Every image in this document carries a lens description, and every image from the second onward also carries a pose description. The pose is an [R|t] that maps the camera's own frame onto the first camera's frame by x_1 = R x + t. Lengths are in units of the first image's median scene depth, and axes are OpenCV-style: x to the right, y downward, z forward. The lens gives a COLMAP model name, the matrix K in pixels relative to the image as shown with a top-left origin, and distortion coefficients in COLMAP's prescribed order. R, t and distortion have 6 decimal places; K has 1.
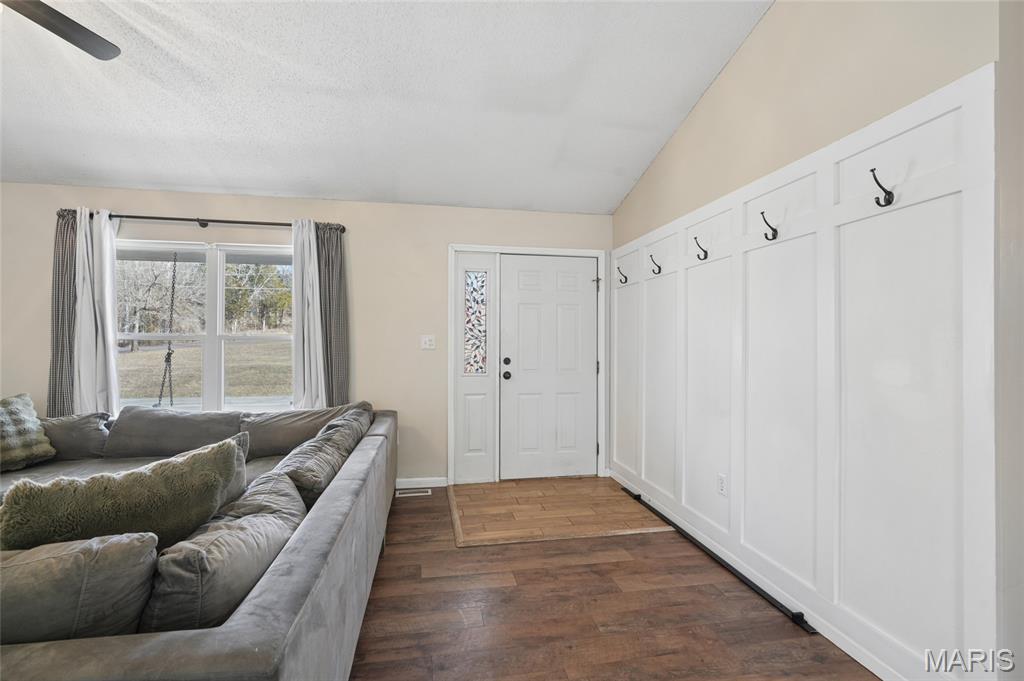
lens RADIAL K [[467.4, 0, 524.4], [0, 467.4, 338.3], [0, 0, 1]] dist [-0.002684, 0.000285]
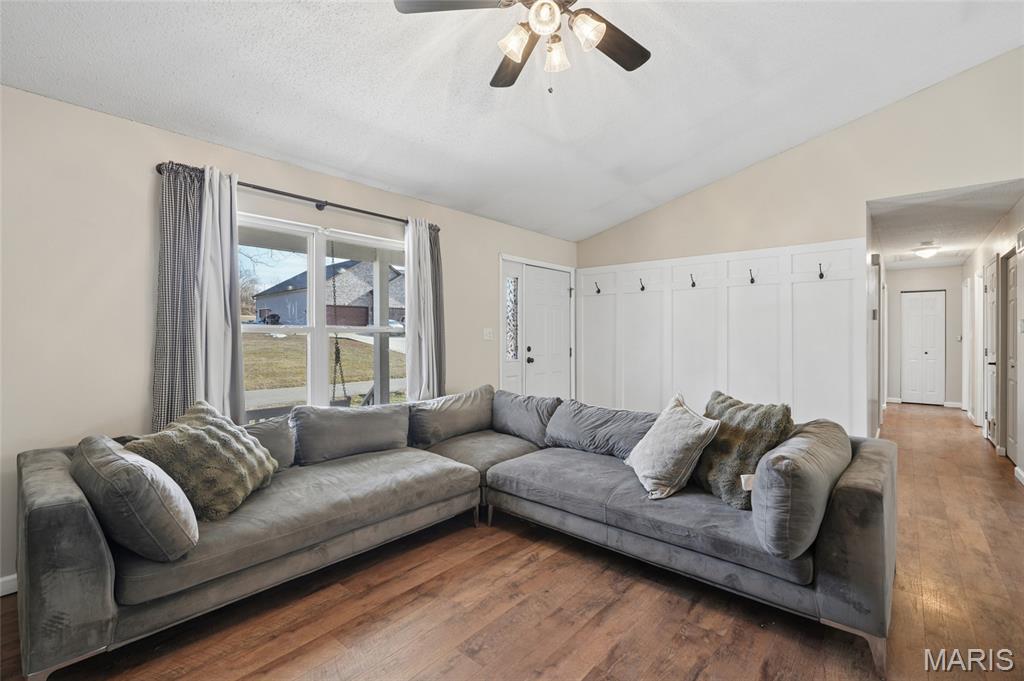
lens RADIAL K [[461.4, 0, 513.1], [0, 461.4, 334.0], [0, 0, 1]] dist [0.001139, 0.000928]
pose [[0.780206, -0.002830, 0.625516, -0.892163], [-0.003862, 0.999949, 0.009341, -0.003911], [-0.625511, -0.009703, 0.780155, 0.044581]]
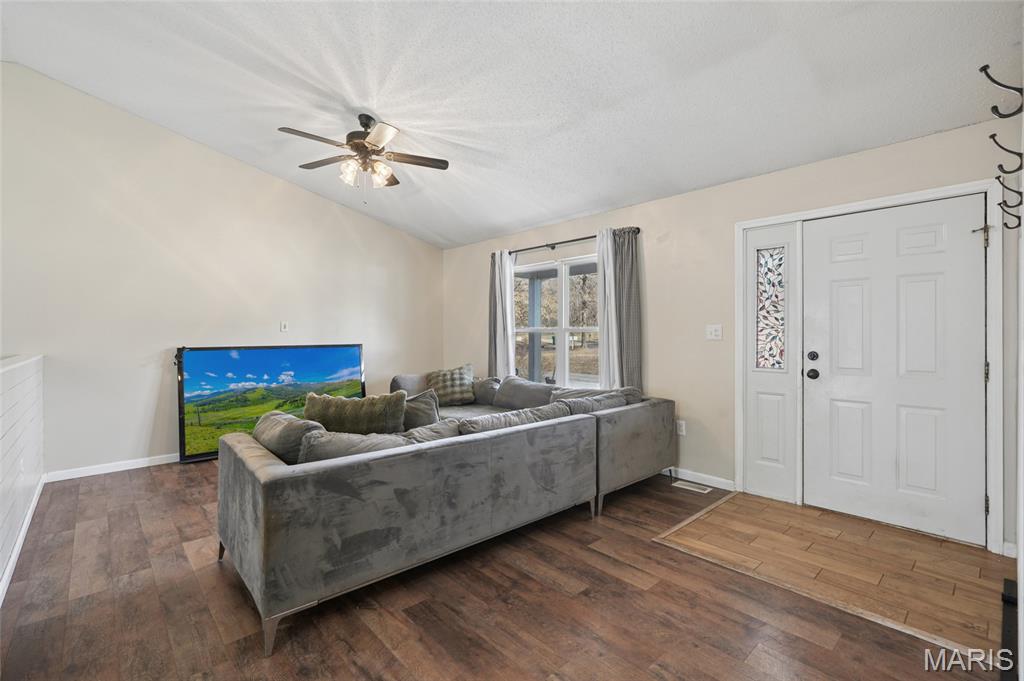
lens RADIAL K [[461.4, 0, 513.1], [0, 461.4, 334.0], [0, 0, 1]] dist [0.001139, 0.000928]
pose [[0.530977, -0.004207, -0.847375, 0.365977], [0.011546, 0.999931, 0.002271, 0.004641], [0.847307, -0.010990, 0.530989, 0.166198]]
